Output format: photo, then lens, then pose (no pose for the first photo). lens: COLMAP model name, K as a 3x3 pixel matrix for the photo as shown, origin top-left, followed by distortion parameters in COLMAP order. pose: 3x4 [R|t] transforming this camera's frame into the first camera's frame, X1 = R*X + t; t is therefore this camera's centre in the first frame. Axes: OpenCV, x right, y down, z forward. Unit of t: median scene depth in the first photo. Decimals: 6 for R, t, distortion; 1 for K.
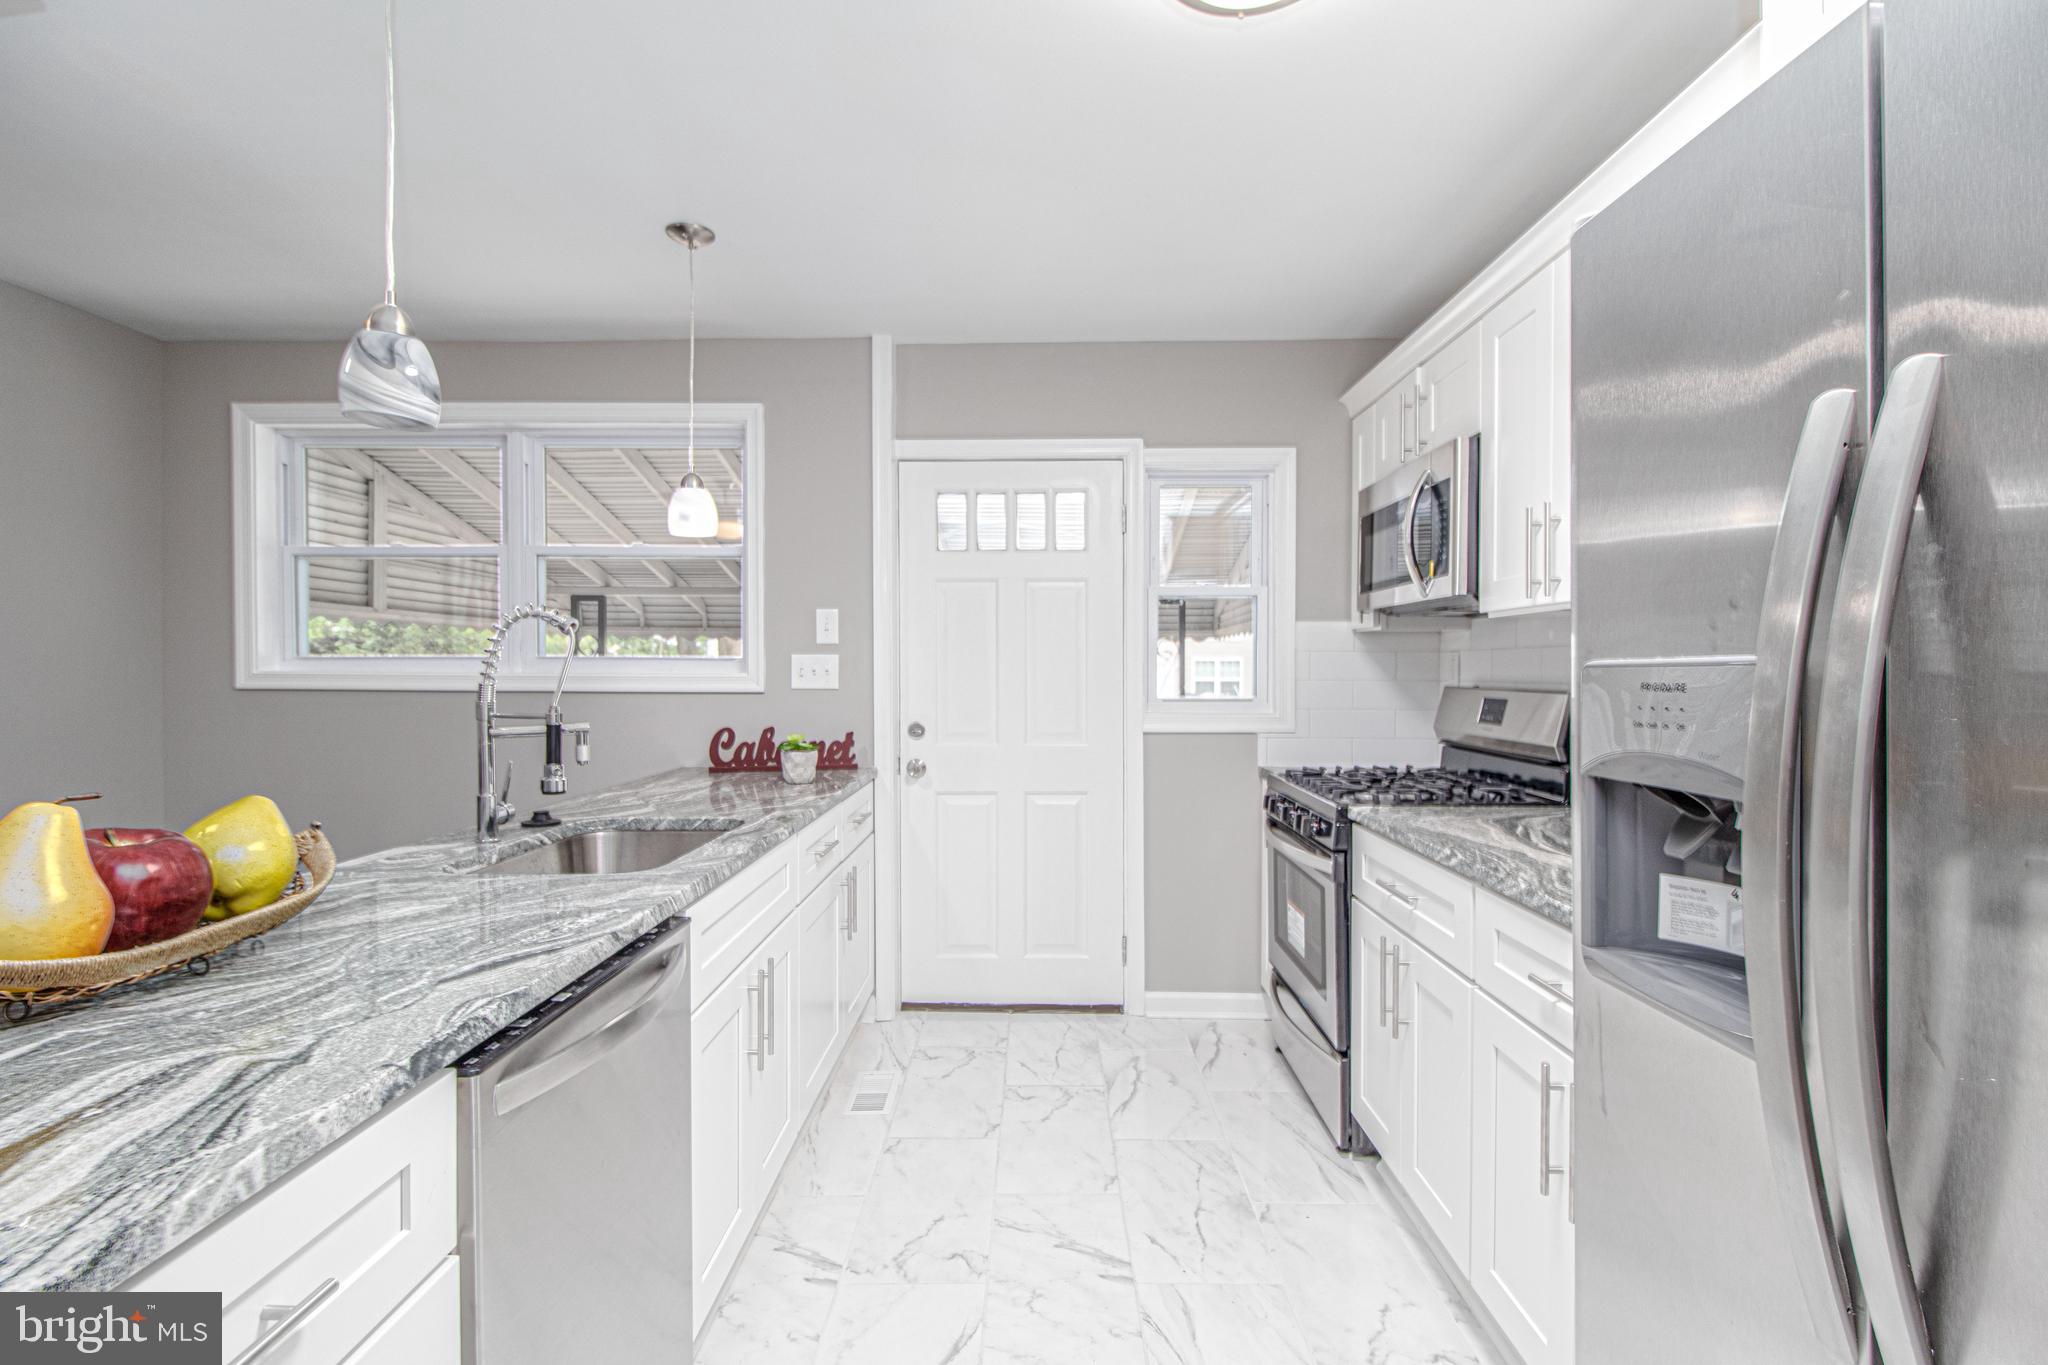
lens RADIAL K [[958.7, 0, 1024.0], [0, 958.7, 682.5], [0, 0, 1]] dist [0.016214, -0.013073]
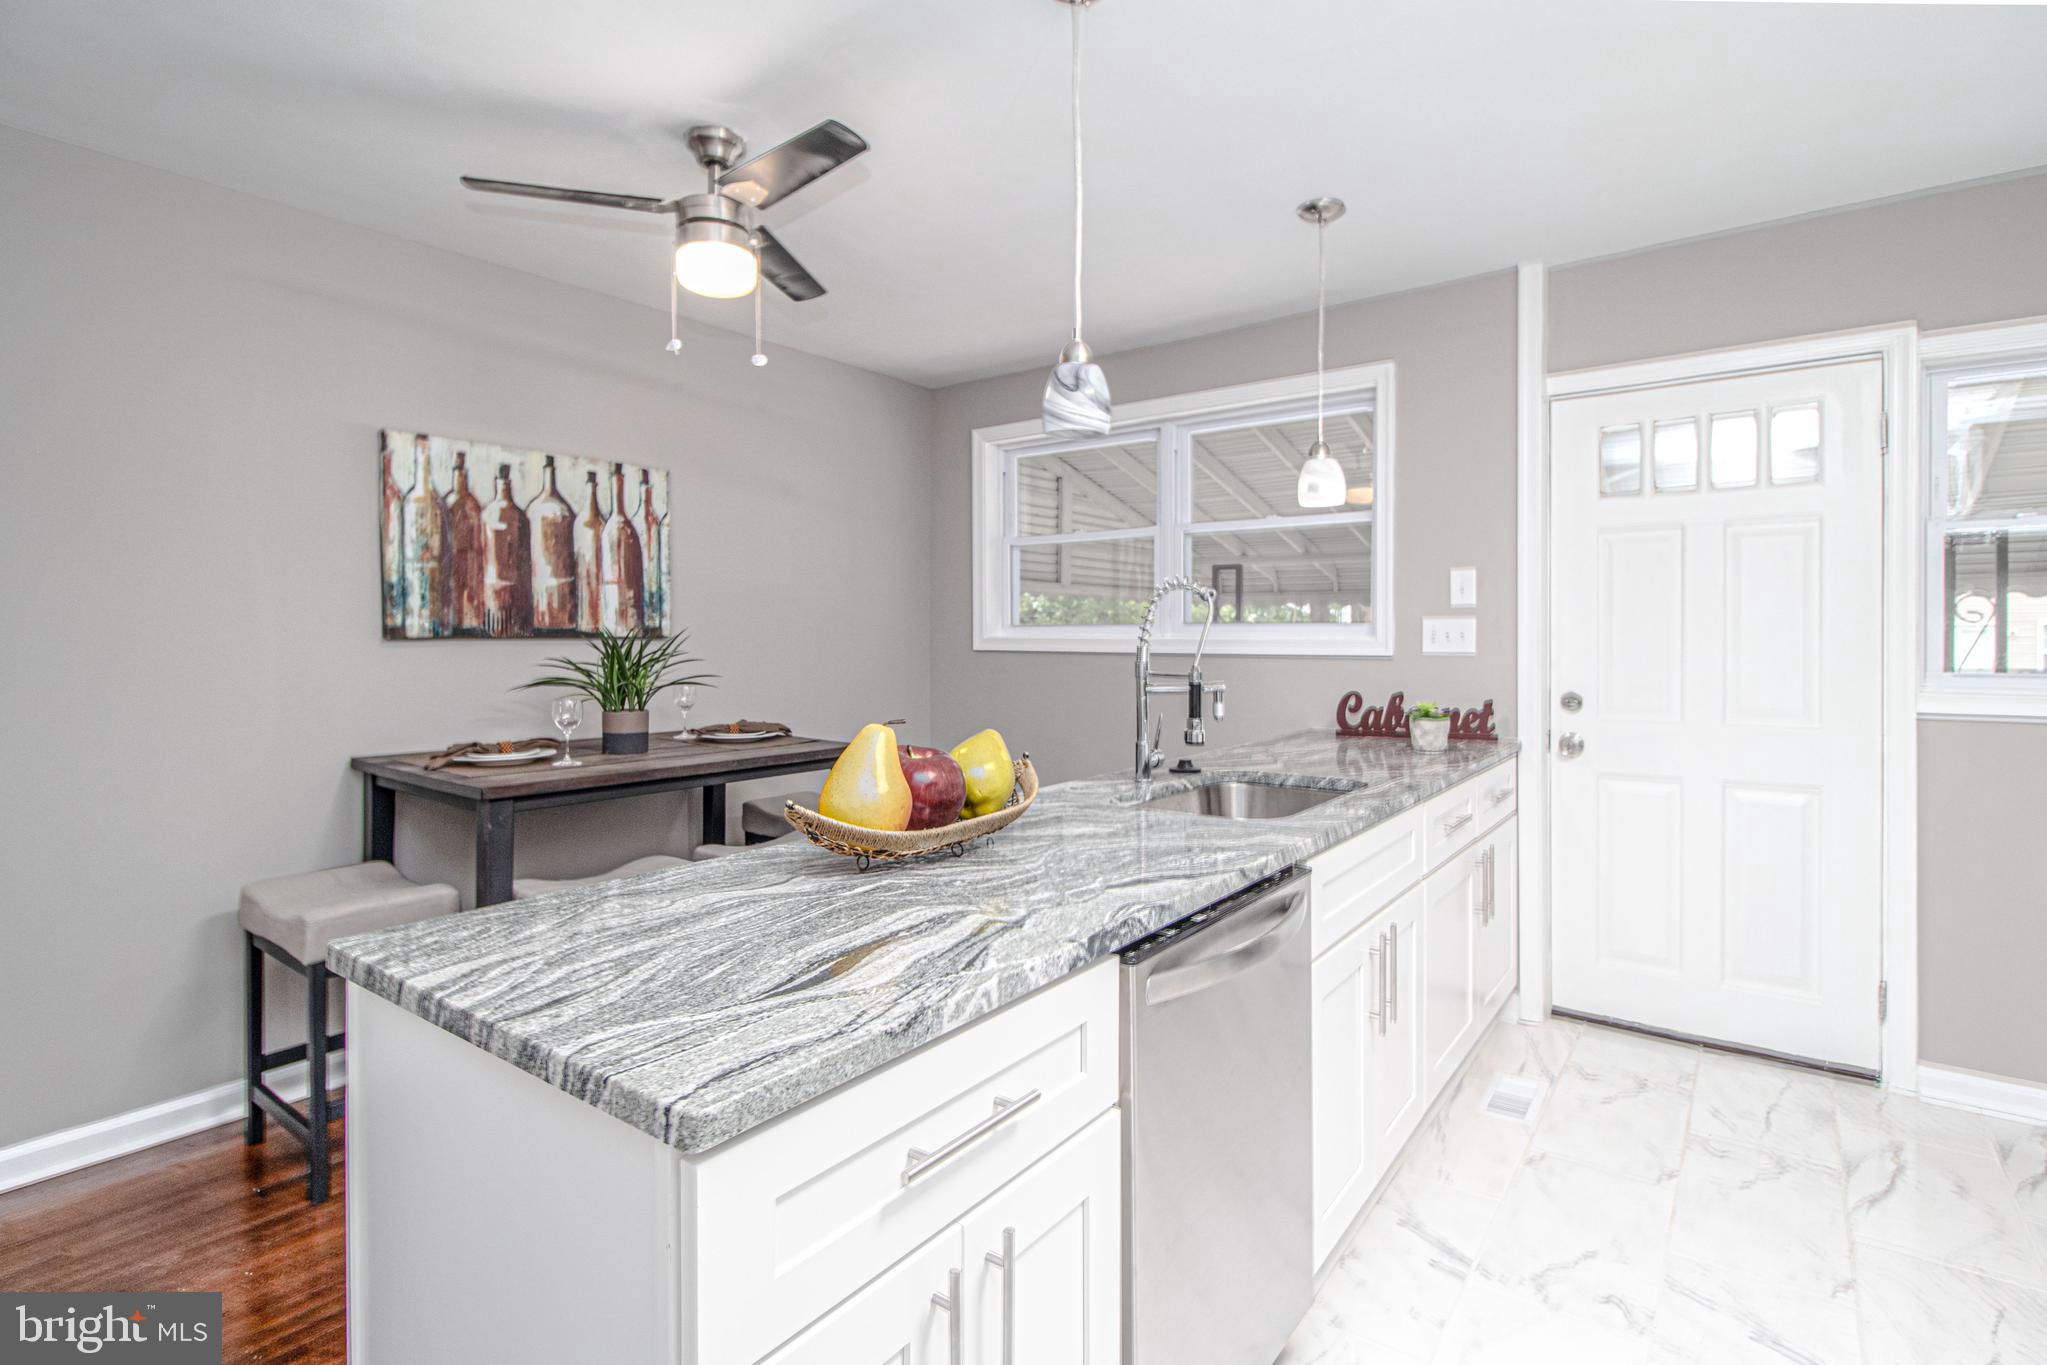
lens RADIAL K [[978.0, 0, 1007.7], [0, 978.0, 643.8], [0, 0, 1]] dist [0.002125, -0.000565]
pose [[0.797057, 0.002636, -0.603899, 0.023397], [-0.005647, 0.999979, -0.003087, 0.002585], [0.603878, 0.005871, 0.797055, -0.038837]]
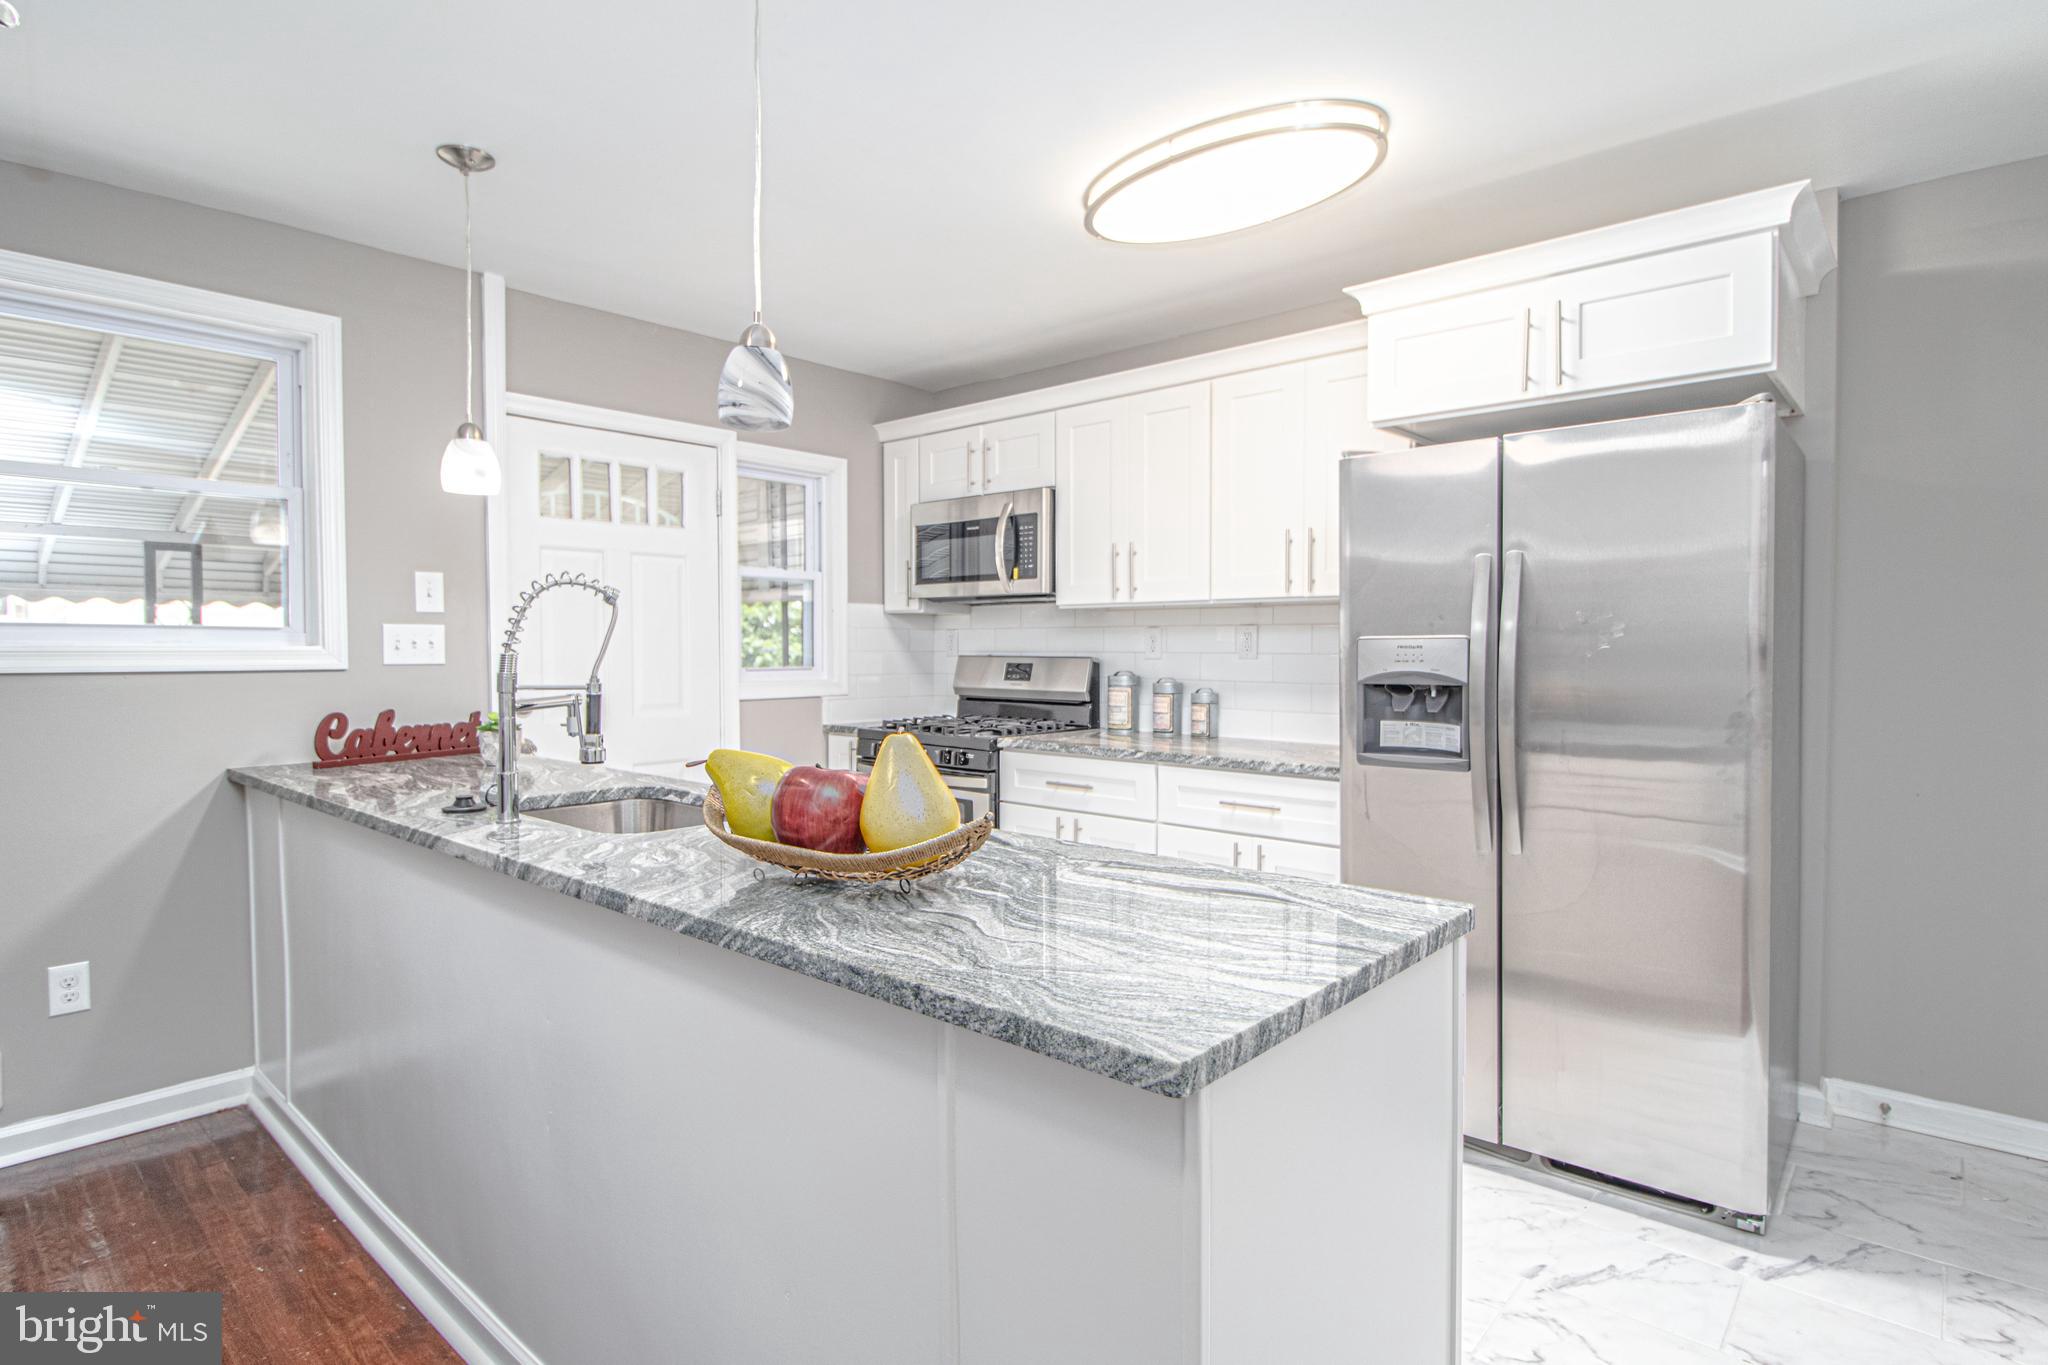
lens RADIAL K [[1057.3, 0, 1024.0], [0, 1057.3, 682.5], [0, 0, 1]] dist [0.001090, -0.000219]
pose [[0.659849, -0.026805, 0.750920, -0.793050], [0.011970, 0.999612, 0.025164, 0.007233], [-0.751303, -0.007616, 0.659914, -0.053742]]
